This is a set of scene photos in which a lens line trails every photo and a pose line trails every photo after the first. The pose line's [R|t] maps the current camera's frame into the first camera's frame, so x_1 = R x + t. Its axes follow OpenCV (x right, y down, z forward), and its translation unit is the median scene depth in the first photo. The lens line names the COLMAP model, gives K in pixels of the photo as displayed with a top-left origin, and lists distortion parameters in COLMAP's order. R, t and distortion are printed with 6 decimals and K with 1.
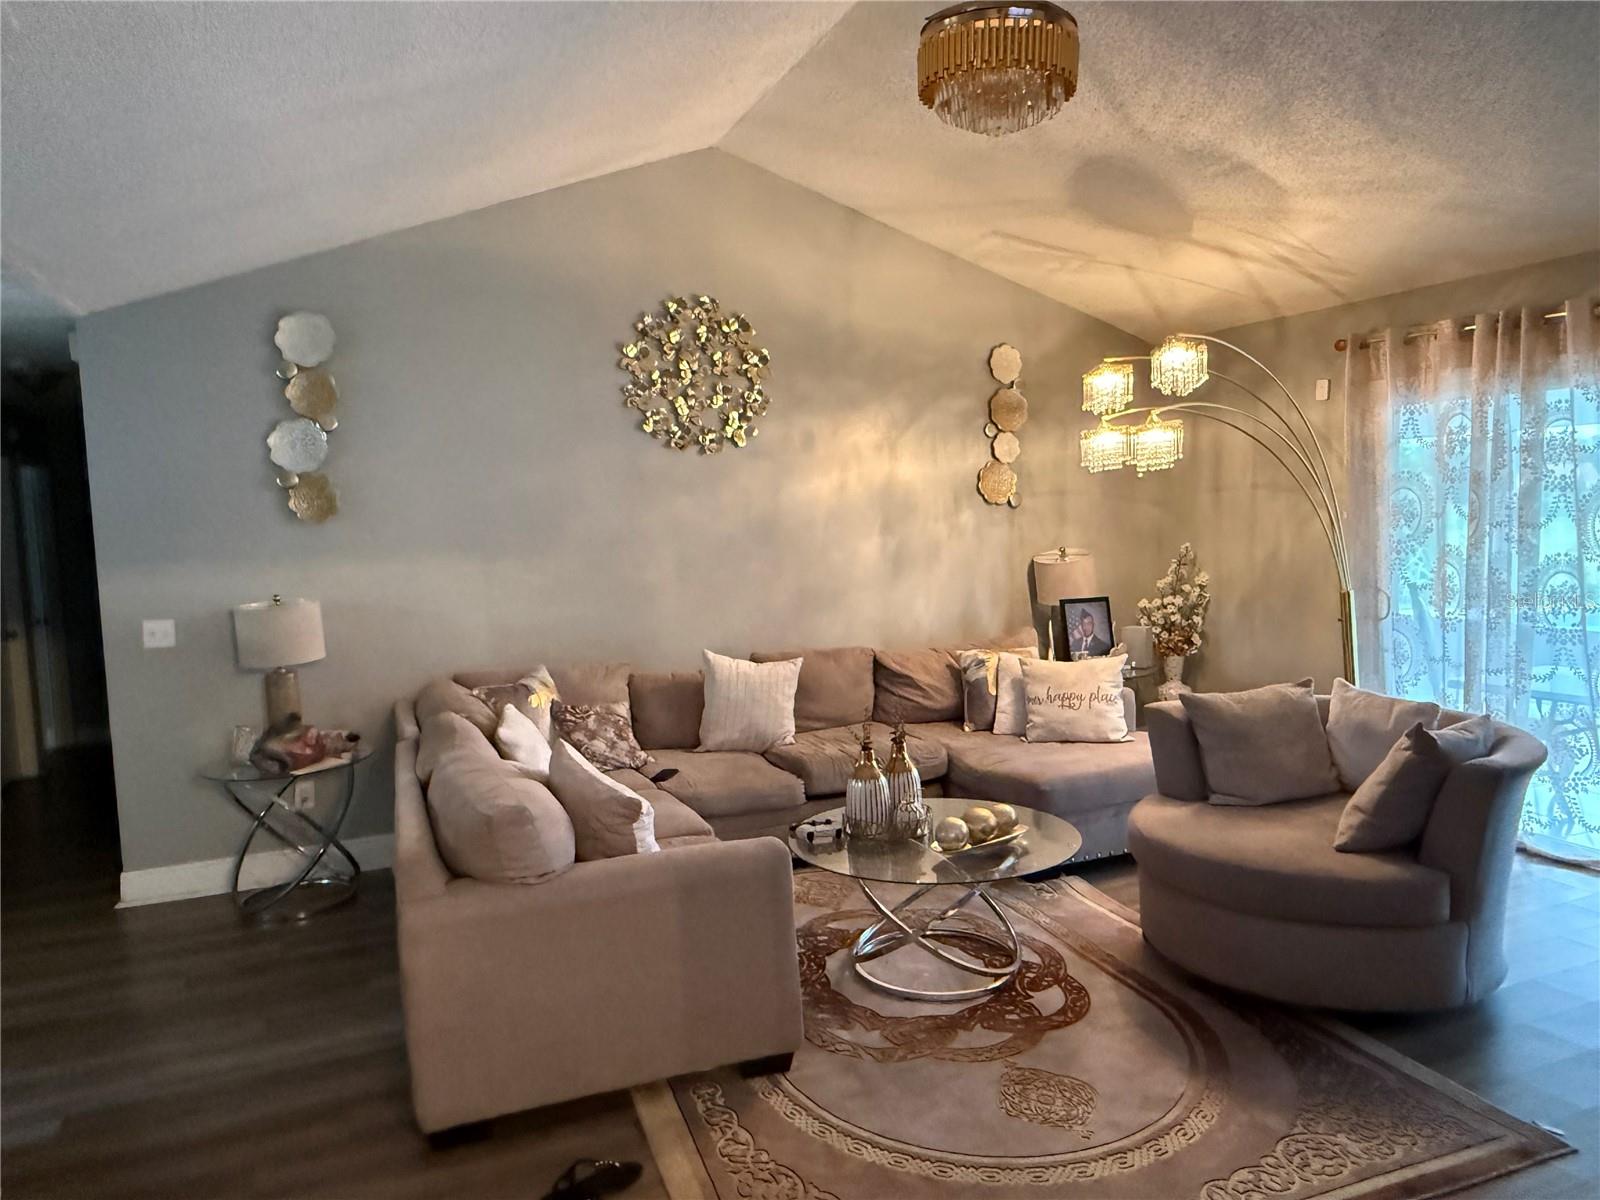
lens RADIAL K [[1120.4, 0, 799.5], [0, 1120.4, 603.5], [0, 0, 1]] dist [-0.007182, 0.002549]
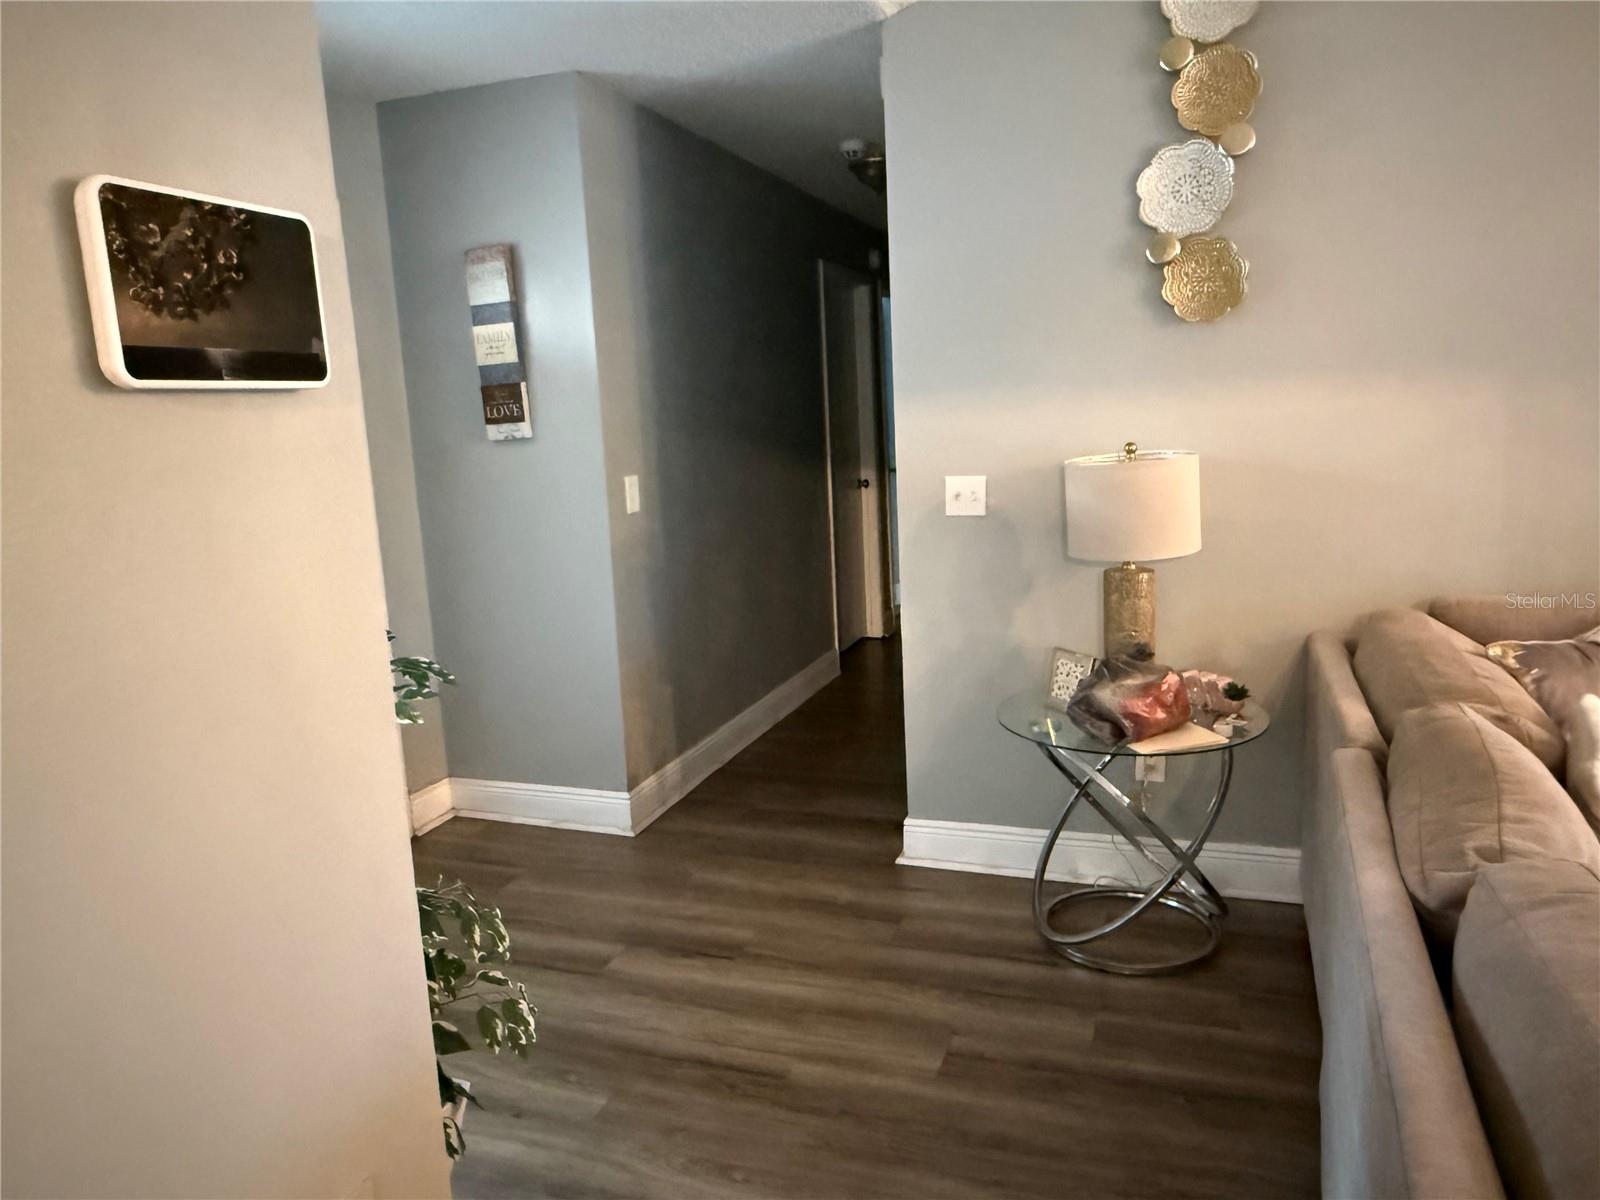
lens RADIAL K [[1120.4, 0, 800.5], [0, 1120.4, 599.6], [0, 0, 1]] dist [-0.007182, 0.002549]
pose [[0.742784, 0.115105, -0.659563, -0.188798], [-0.035554, 0.990502, 0.132819, 0.002362], [0.668586, -0.075206, 0.739822, 0.420849]]
